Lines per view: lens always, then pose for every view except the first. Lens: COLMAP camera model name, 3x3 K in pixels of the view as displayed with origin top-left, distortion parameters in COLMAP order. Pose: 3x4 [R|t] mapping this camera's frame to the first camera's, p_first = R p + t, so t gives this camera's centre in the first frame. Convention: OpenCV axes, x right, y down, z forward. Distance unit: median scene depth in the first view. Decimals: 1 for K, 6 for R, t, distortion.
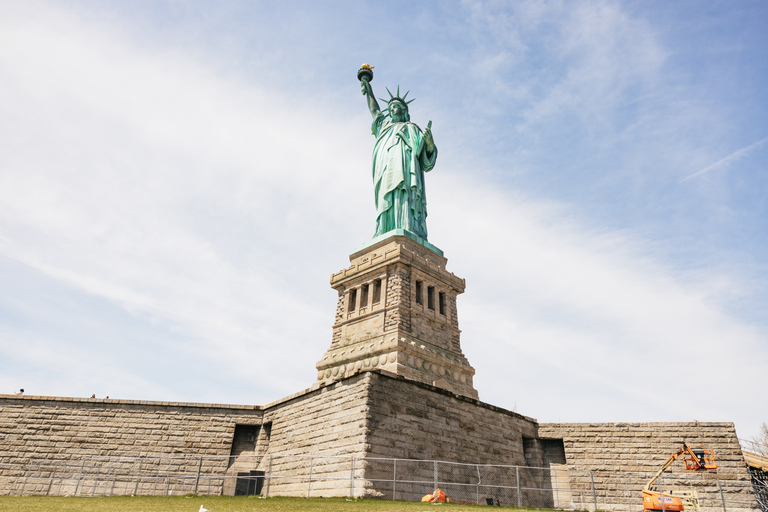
lens RADIAL K [[518.0, 0, 380.3], [0, 518.0, 254.6], [0, 0, 1]] dist [0.002052, 0.000271]
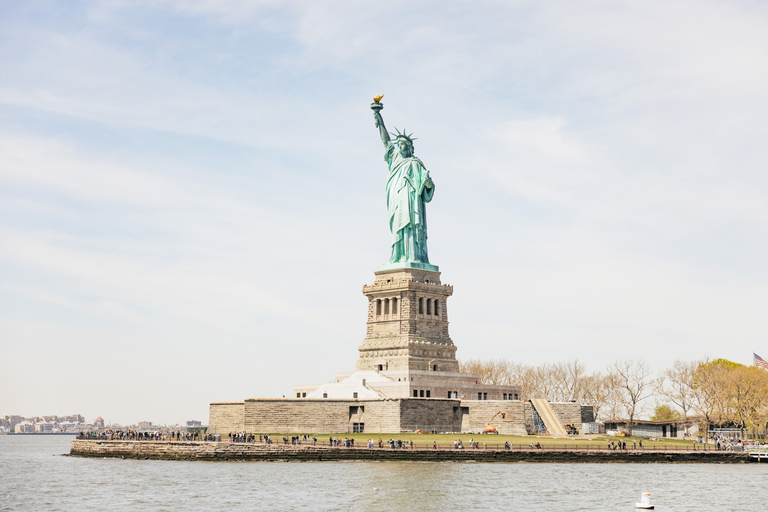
lens RADIAL K [[1208.5, 0, 384.0], [0, 1208.5, 256.0], [0, 0, 1]] dist [0.035512, 0.047423]
pose [[0.999393, -0.034655, 0.003557, -0.045888], [0.031475, 0.941985, 0.334177, -1.269113], [-0.014931, -0.333862, 0.942504, -2.368921]]
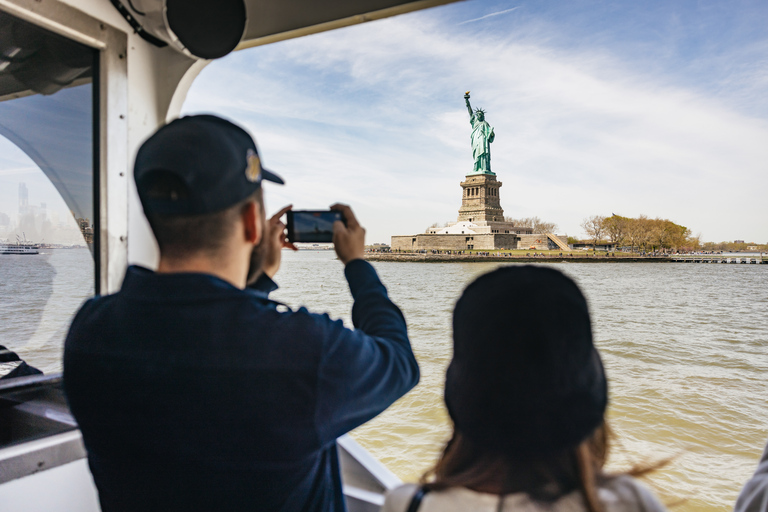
lens RADIAL K [[518.0, 0, 380.3], [0, 518.0, 254.6], [0, 0, 1]] dist [0.002052, 0.000271]
pose [[0.999048, -0.037739, -0.021886, -0.570834], [0.043607, 0.878372, 0.475985, -1.189547], [0.001261, -0.476486, 0.879181, -2.169679]]
